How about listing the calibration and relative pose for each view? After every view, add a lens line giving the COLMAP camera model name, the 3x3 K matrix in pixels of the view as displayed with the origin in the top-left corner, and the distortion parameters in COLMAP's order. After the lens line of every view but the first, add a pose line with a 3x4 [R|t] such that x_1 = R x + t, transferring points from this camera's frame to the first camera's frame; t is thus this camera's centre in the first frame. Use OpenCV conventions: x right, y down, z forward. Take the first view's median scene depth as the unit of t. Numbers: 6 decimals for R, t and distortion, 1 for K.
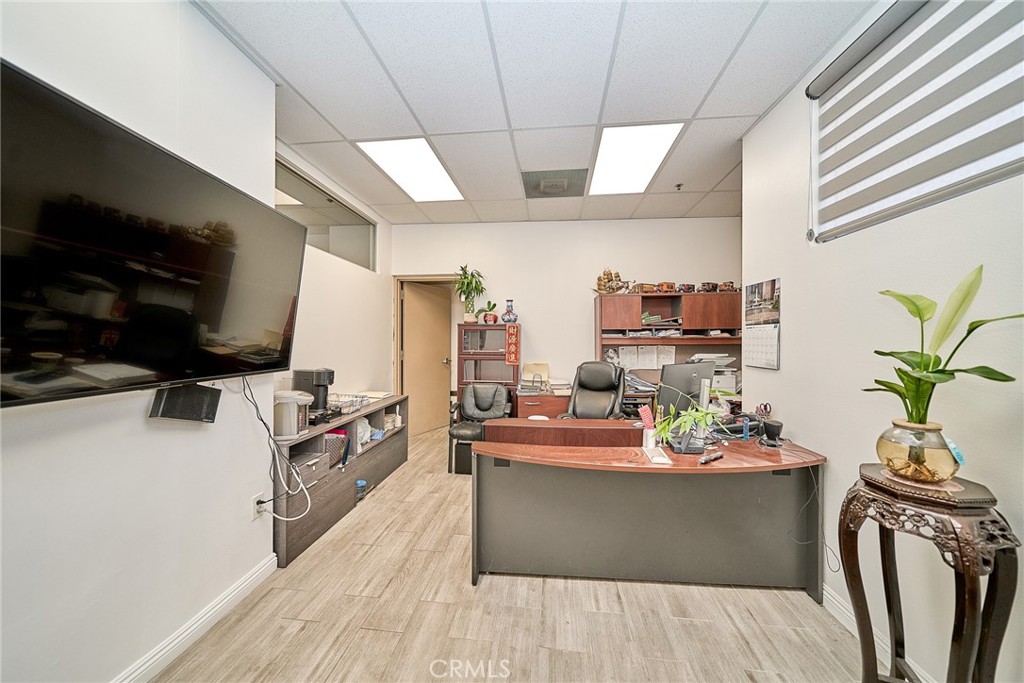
lens RADIAL K [[349.9, 0, 516.5], [0, 349.9, 341.6], [0, 0, 1]] dist [0.001504, -0.001279]
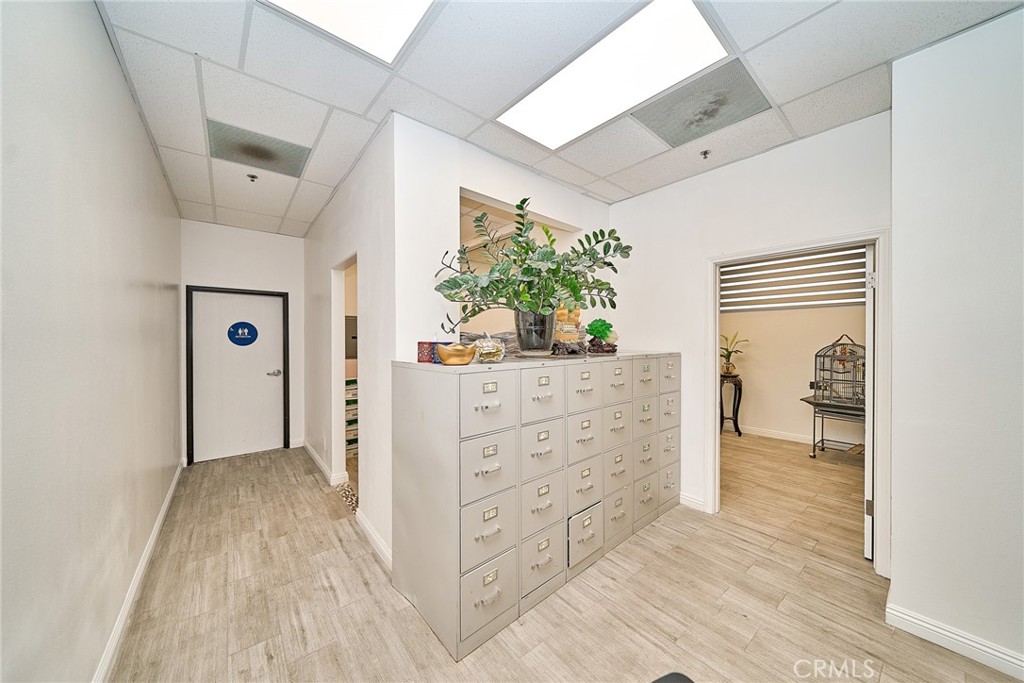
lens RADIAL K [[349.9, 0, 518.8], [0, 349.9, 345.3], [0, 0, 1]] dist [0.001504, -0.001279]
pose [[0.692317, -0.019439, 0.721332, -2.096644], [0.013831, 0.999811, 0.013668, -0.052957], [-0.721461, 0.000514, 0.692455, -0.122610]]
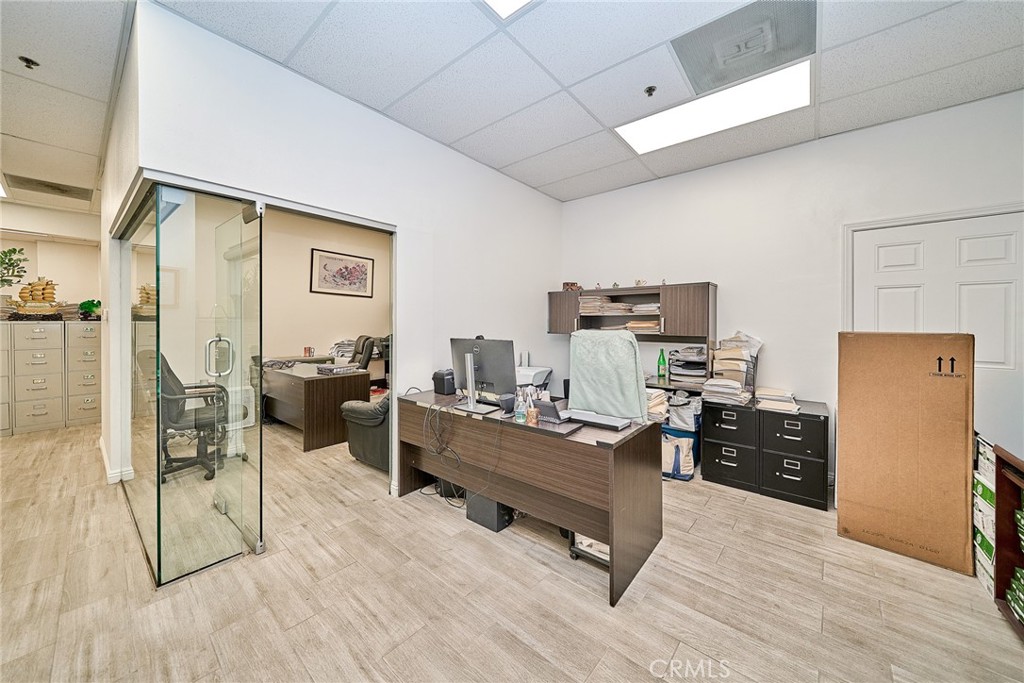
lens RADIAL K [[349.9, 0, 508.9], [0, 349.9, 324.7], [0, 0, 1]] dist [0.001504, -0.001279]
pose [[0.561372, -0.014352, 0.827439, -1.313633], [0.009945, 0.999894, 0.010596, 0.018721], [-0.827504, 0.002280, 0.561455, -2.476296]]
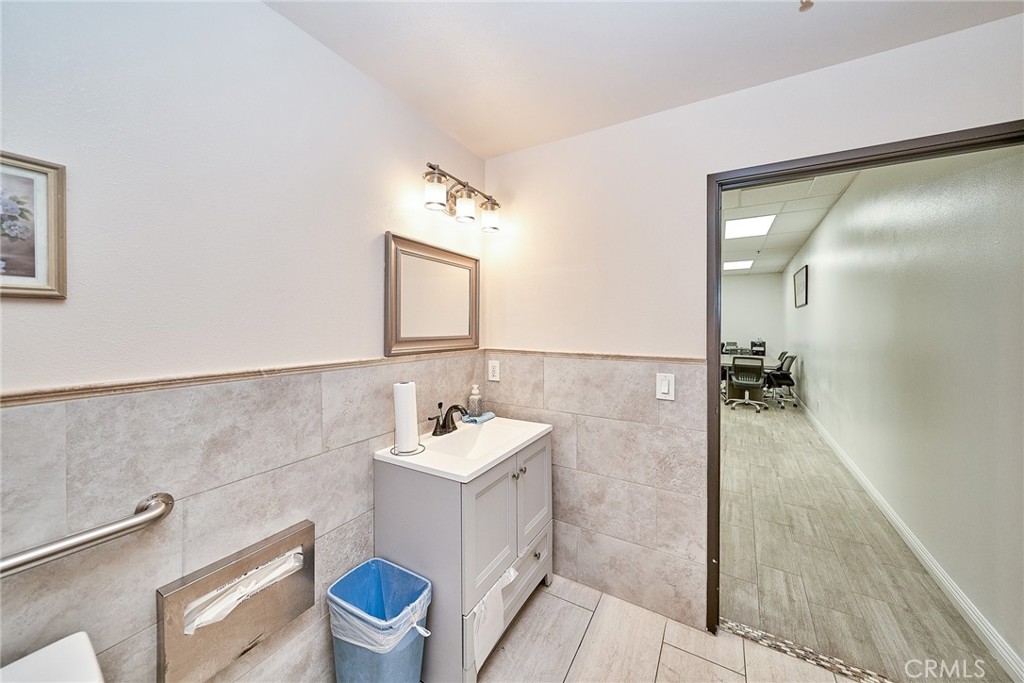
lens RADIAL K [[349.9, 0, 506.0], [0, 349.9, 334.2], [0, 0, 1]] dist [0.001504, -0.001279]
pose [[-0.889065, -0.012769, 0.457604, -1.576803], [-0.000960, 0.999661, 0.026029, -0.050762], [-0.457781, 0.022702, -0.888775, 2.763650]]
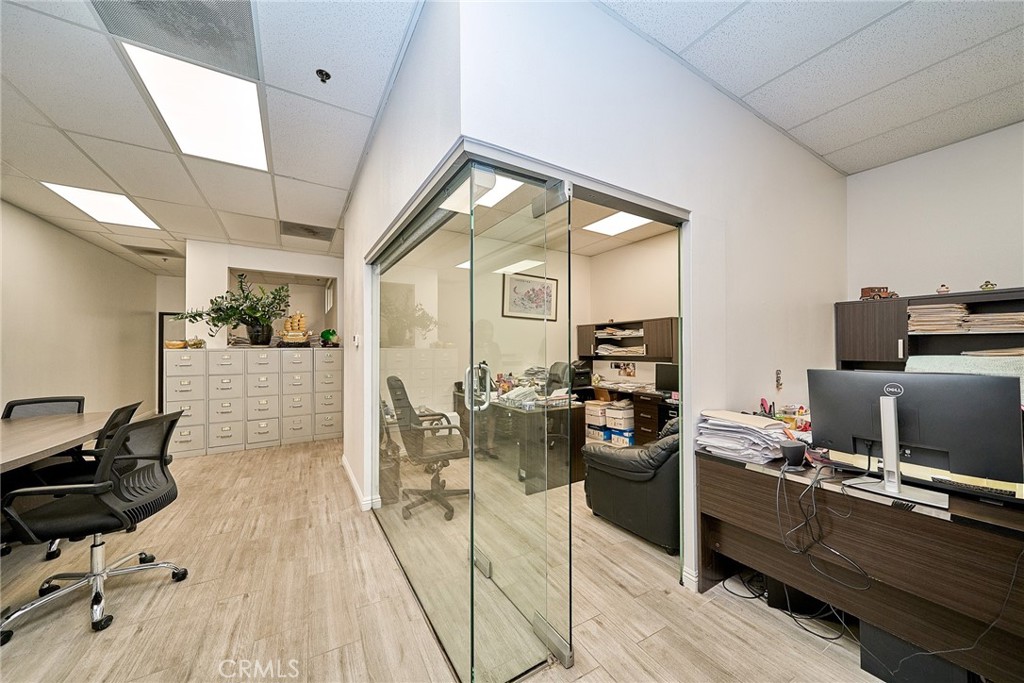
lens RADIAL K [[349.9, 0, 515.8], [0, 349.9, 344.8], [0, 0, 1]] dist [0.001504, -0.001279]
pose [[0.799140, -0.006267, 0.601113, -1.392630], [0.016333, 0.999803, -0.011289, 0.020538], [-0.600924, 0.018839, 0.799084, -1.961531]]
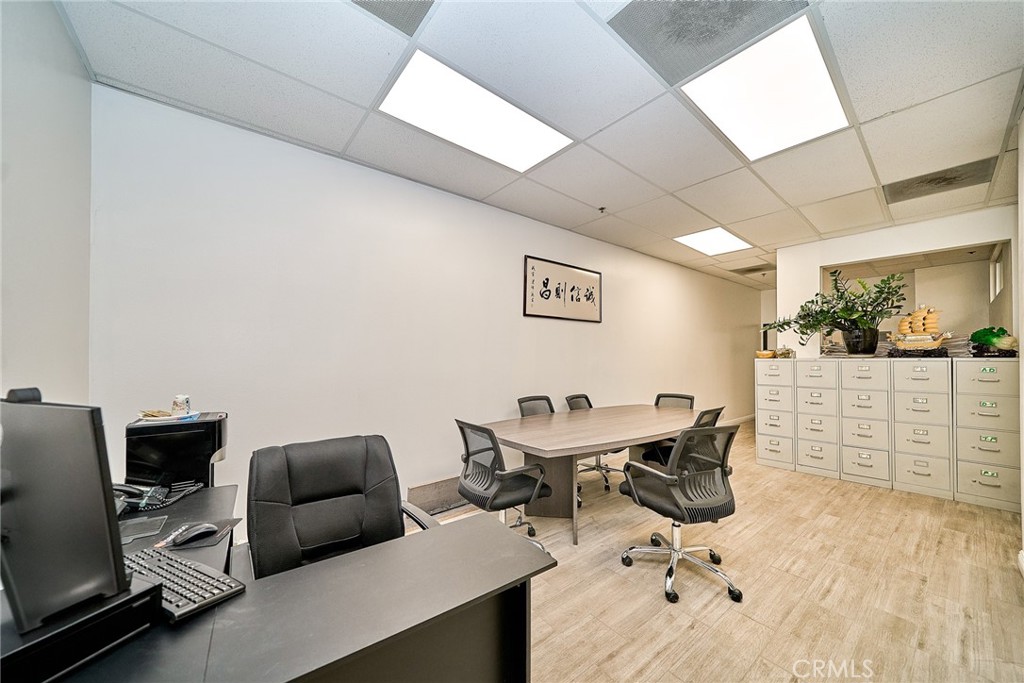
lens RADIAL K [[349.9, 0, 503.0], [0, 349.9, 357.9], [0, 0, 1]] dist [0.001504, -0.001279]
pose [[0.682171, -0.016244, -0.731013, -1.303939], [0.006097, 0.999845, -0.016528, 0.010217], [0.731168, 0.006818, 0.682164, -1.761953]]
